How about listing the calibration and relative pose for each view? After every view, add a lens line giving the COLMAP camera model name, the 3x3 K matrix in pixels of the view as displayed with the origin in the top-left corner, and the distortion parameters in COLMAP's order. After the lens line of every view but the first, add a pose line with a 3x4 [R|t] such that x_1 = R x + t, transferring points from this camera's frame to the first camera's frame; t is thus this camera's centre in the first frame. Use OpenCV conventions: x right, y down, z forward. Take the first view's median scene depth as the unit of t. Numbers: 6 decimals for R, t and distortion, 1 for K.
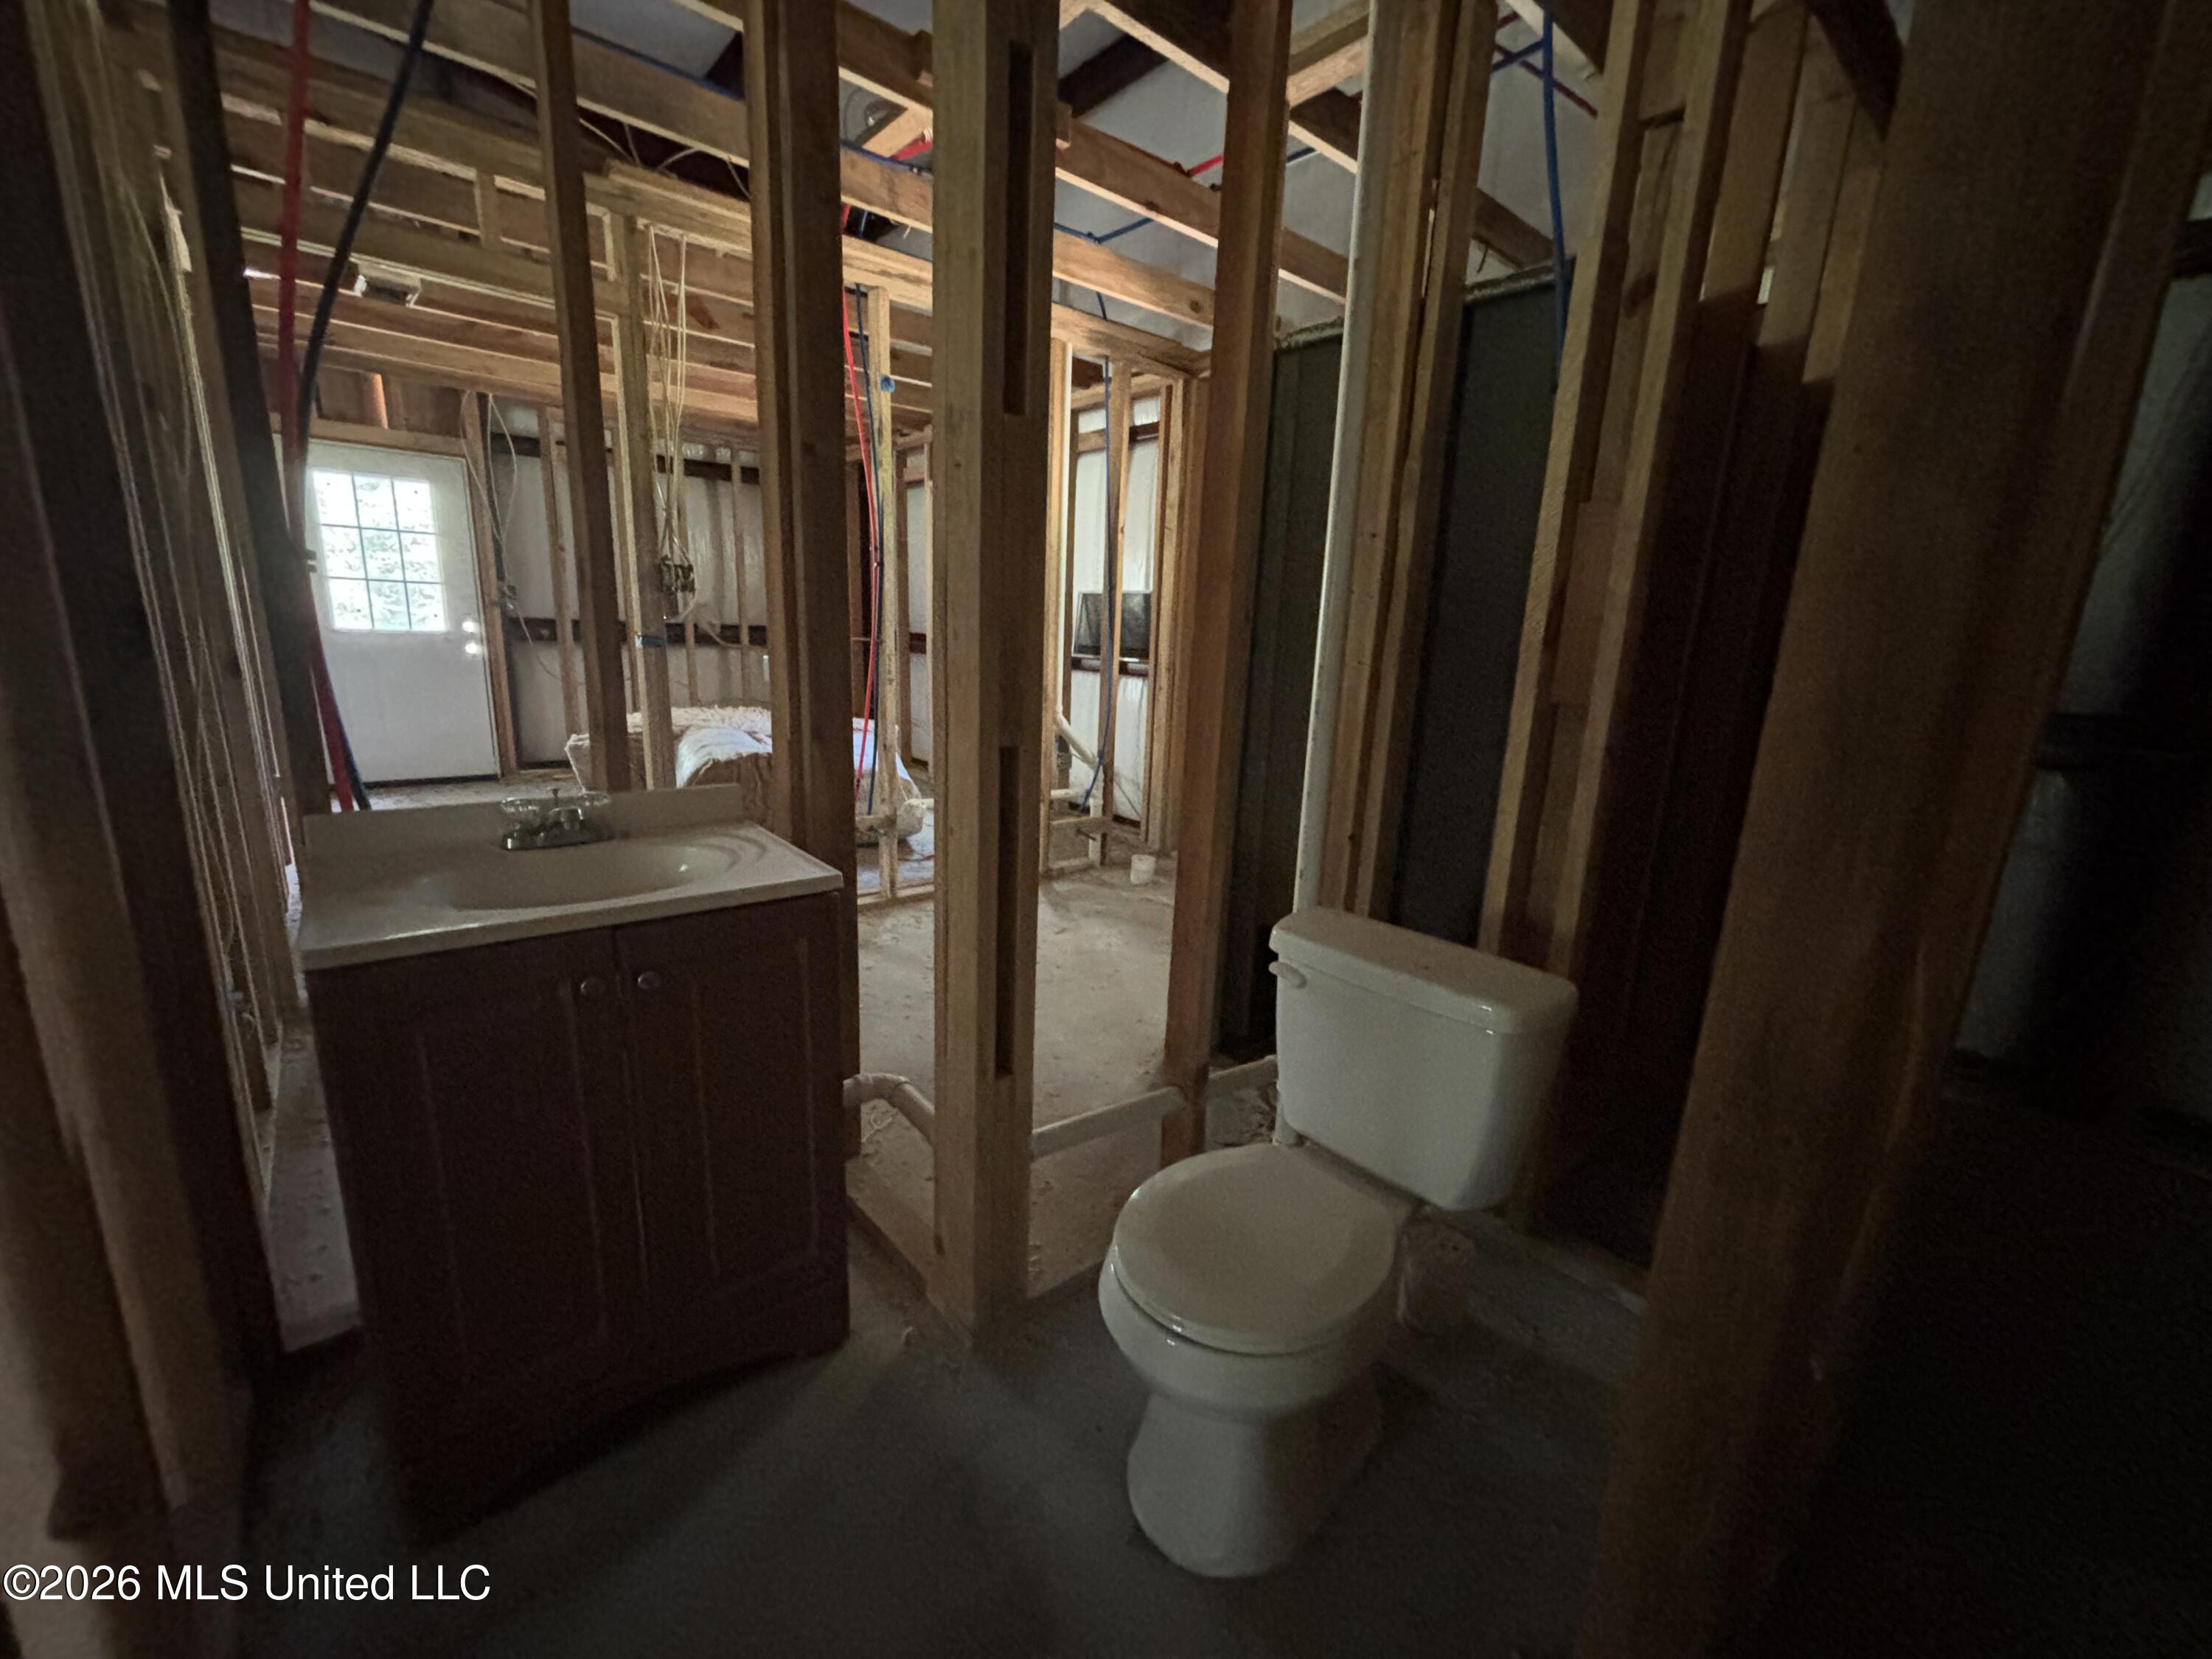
lens RADIAL K [[895.1, 0, 1112.7], [0, 895.1, 833.1], [0, 0, 1]] dist [0.000819, 0.000266]
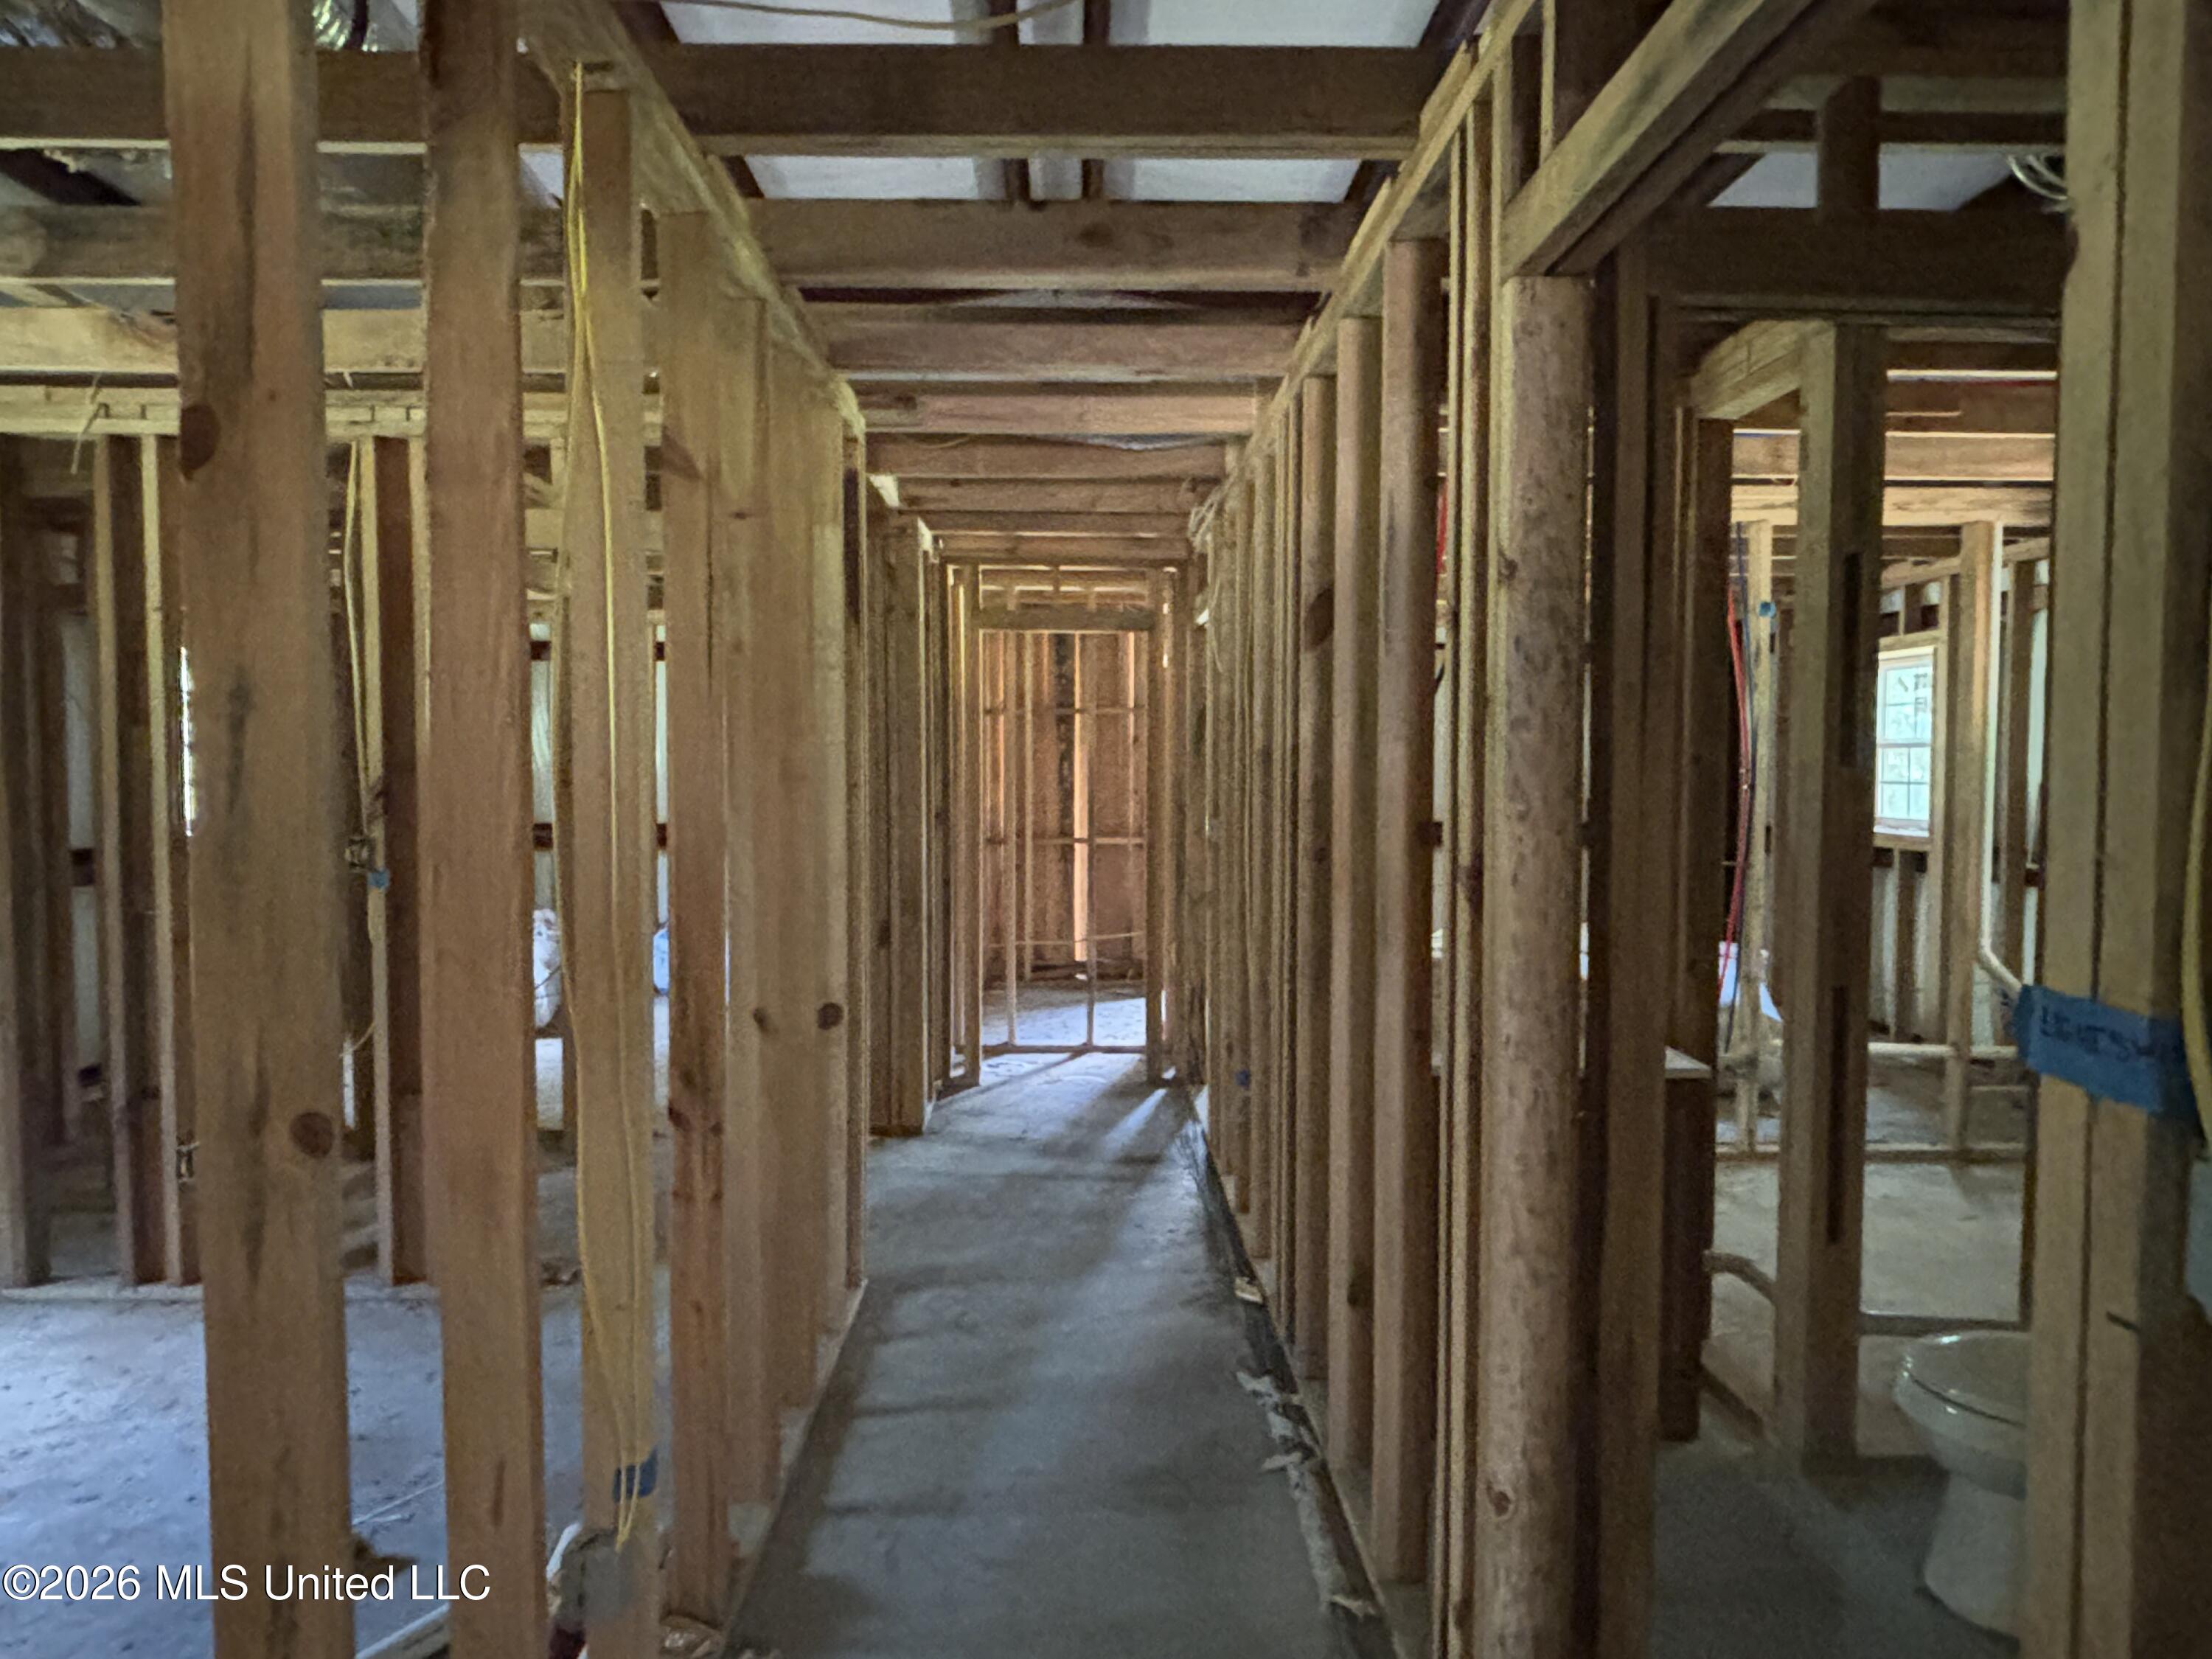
lens RADIAL K [[1386.8, 0, 1096.2], [0, 1386.8, 828.8], [0, 0, 1]] dist [0.004235, -0.002993]
pose [[0.771861, -0.007510, -0.635747, 0.144311], [-0.111988, 0.982690, -0.147574, 0.038104], [0.625851, 0.185103, 0.757659, -0.559929]]
